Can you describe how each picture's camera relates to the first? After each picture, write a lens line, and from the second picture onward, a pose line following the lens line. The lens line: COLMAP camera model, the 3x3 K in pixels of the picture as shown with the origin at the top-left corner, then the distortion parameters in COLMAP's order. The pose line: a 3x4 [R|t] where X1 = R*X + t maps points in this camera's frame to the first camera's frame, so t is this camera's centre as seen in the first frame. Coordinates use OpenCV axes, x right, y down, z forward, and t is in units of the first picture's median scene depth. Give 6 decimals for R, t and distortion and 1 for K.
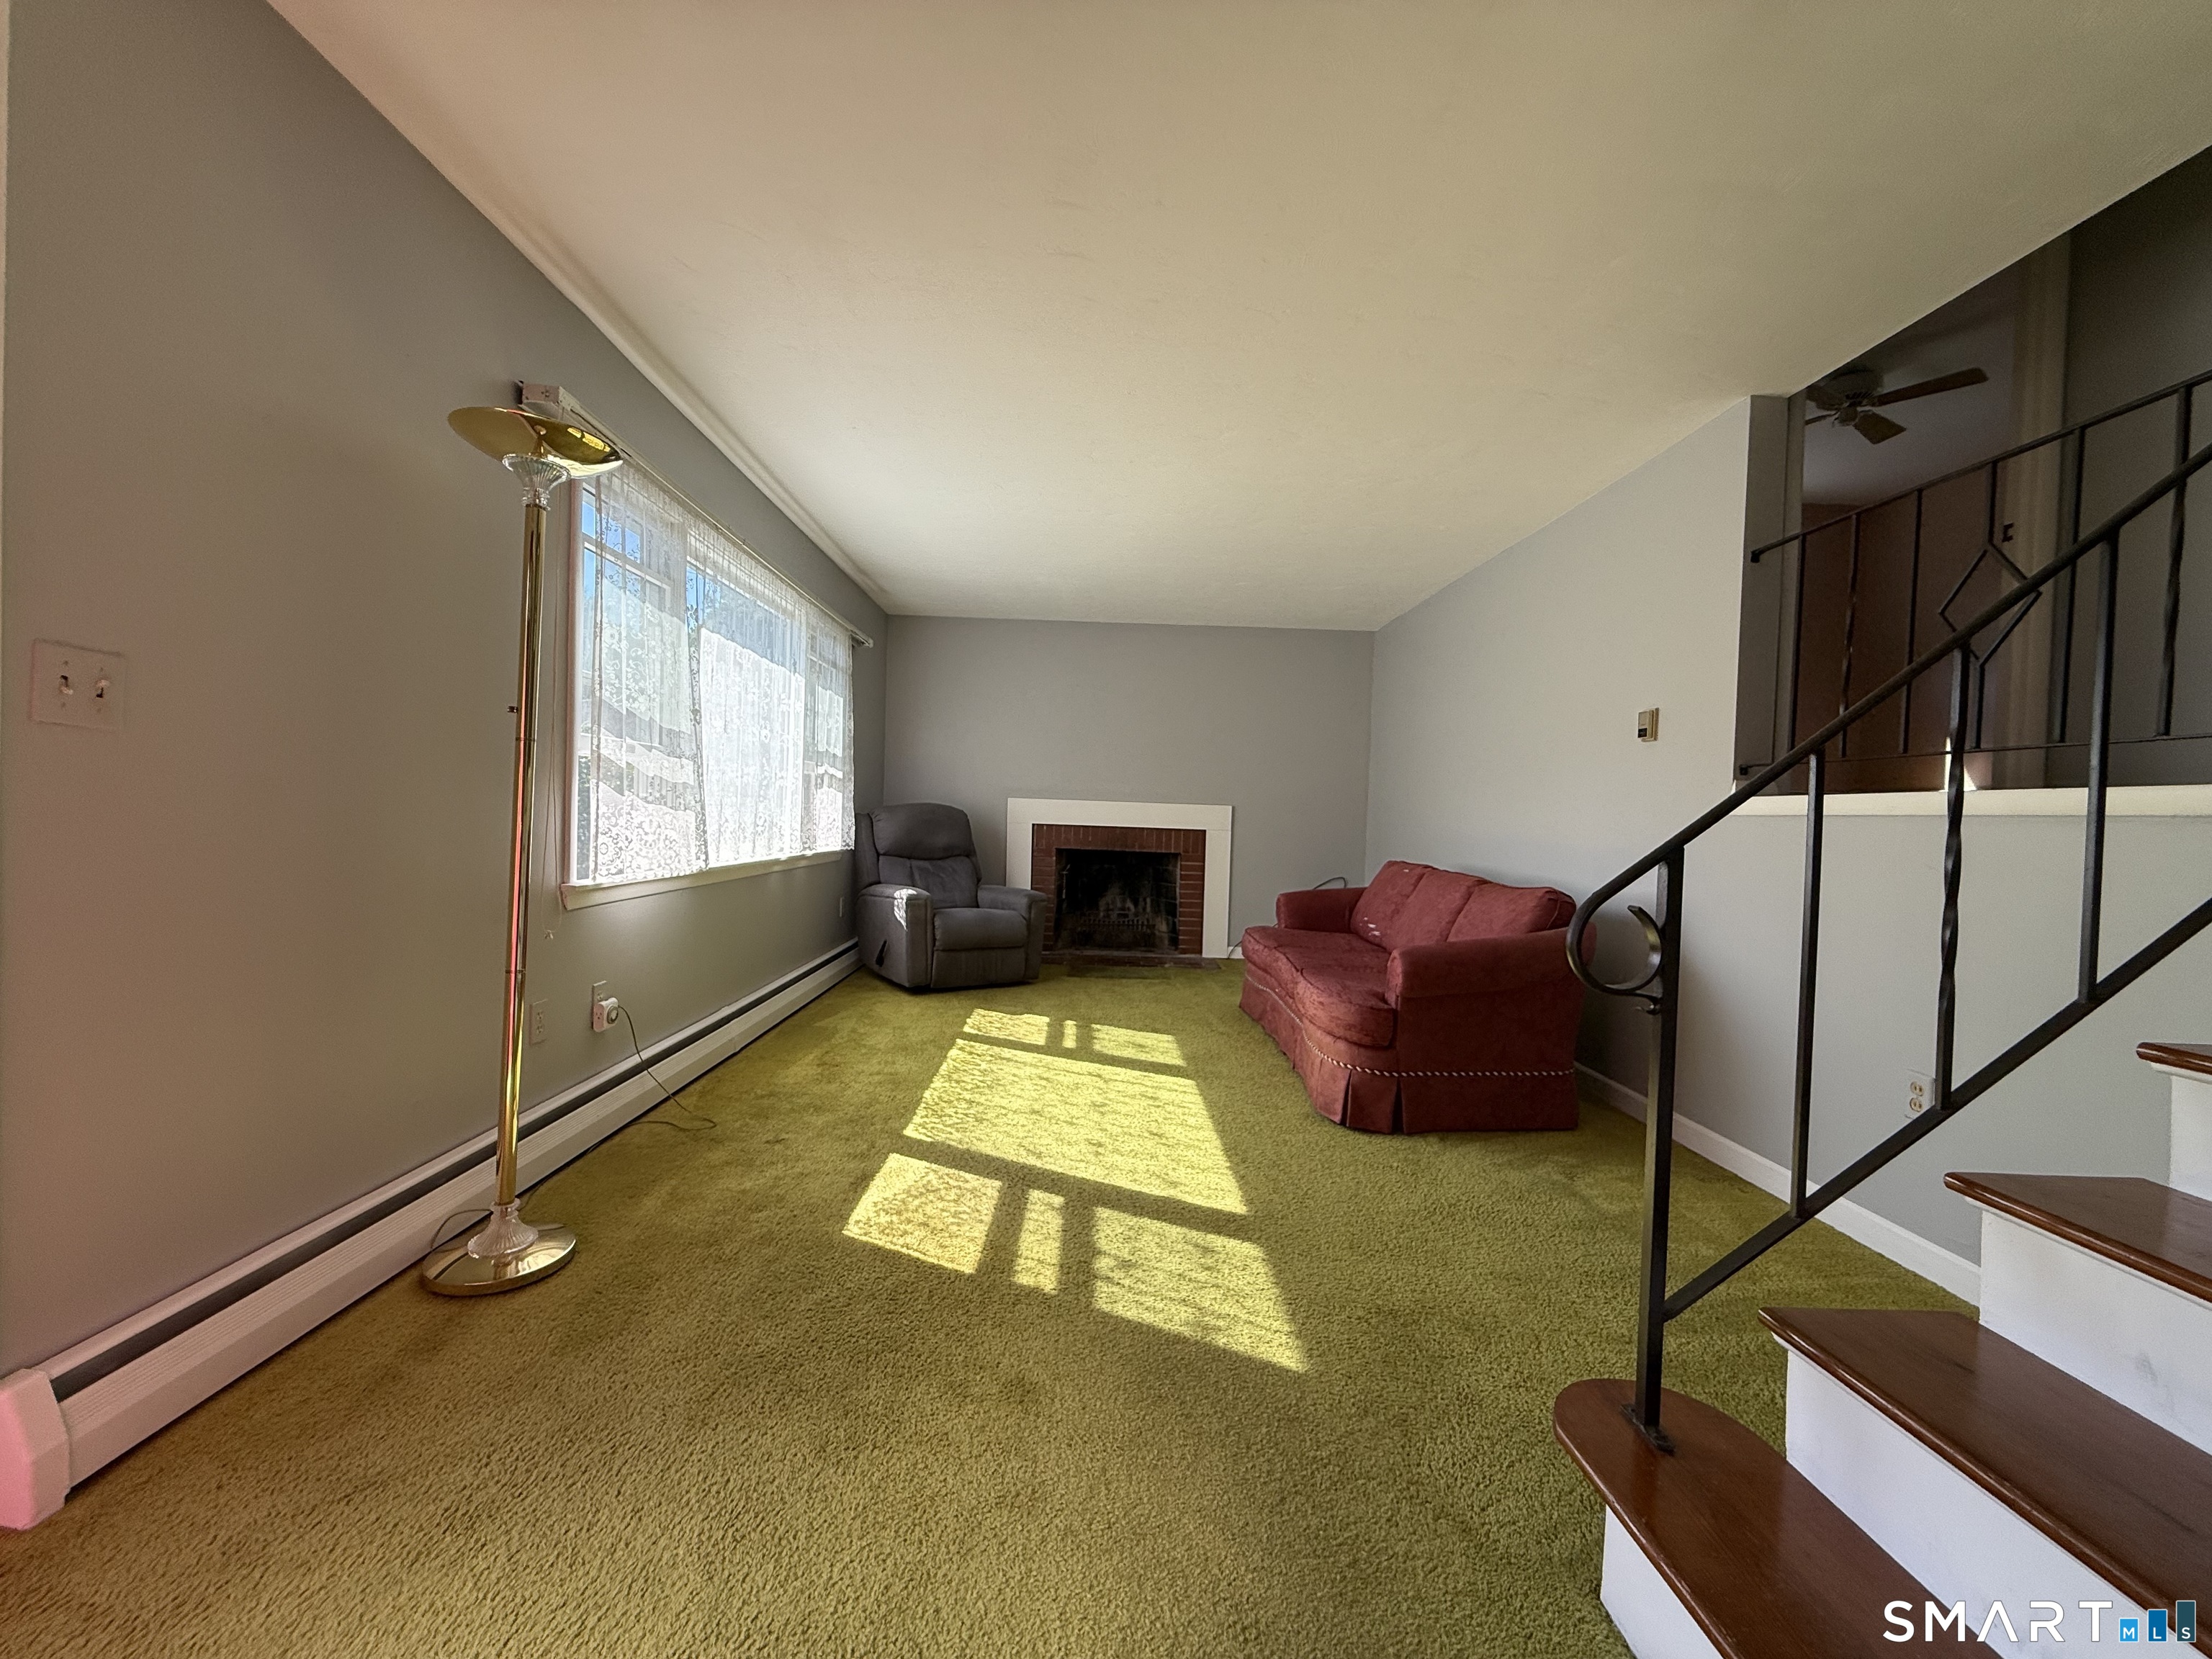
lens RADIAL K [[885.3, 0, 1107.5], [0, 885.3, 827.4], [0, 0, 1]] dist [-0.000536, 0.000138]
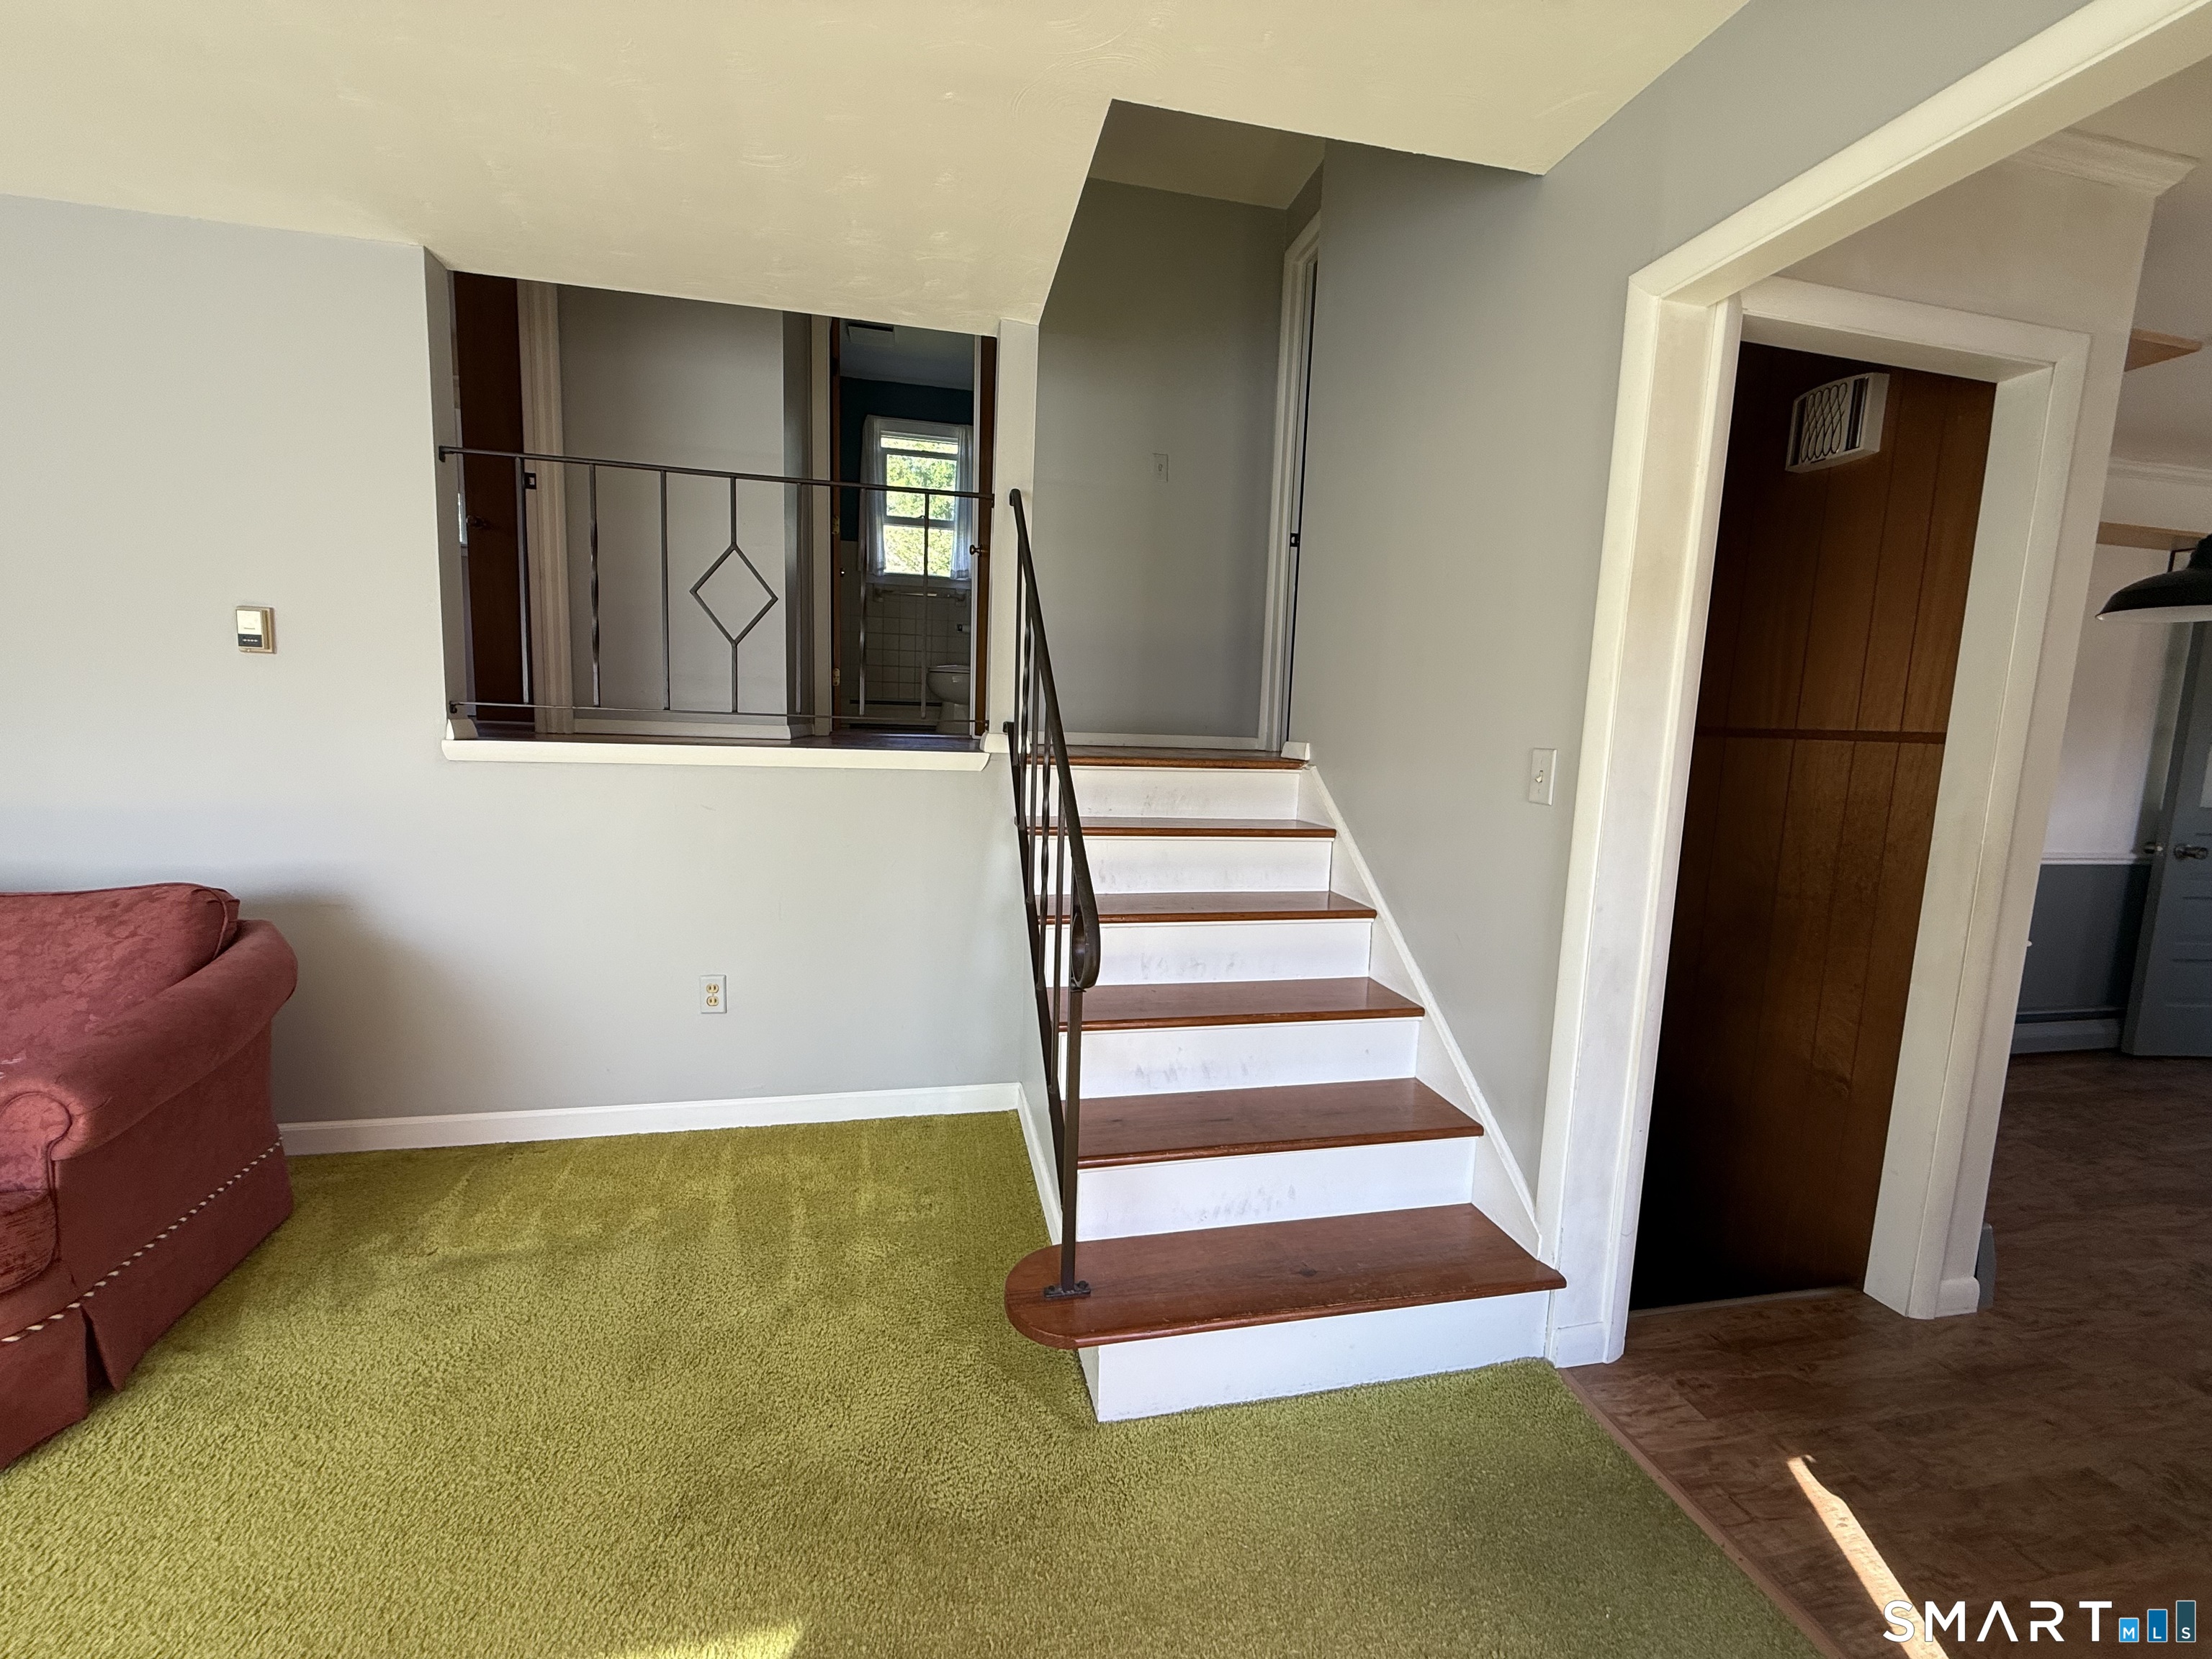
lens RADIAL K [[885.3, 0, 1108.2], [0, 885.3, 822.7], [0, 0, 1]] dist [-0.000536, 0.000138]
pose [[-0.186264, -0.156293, 0.969989, -0.251466], [-0.024434, 0.987698, 0.154455, -0.098113], [-0.982196, 0.005069, -0.187791, 0.509295]]
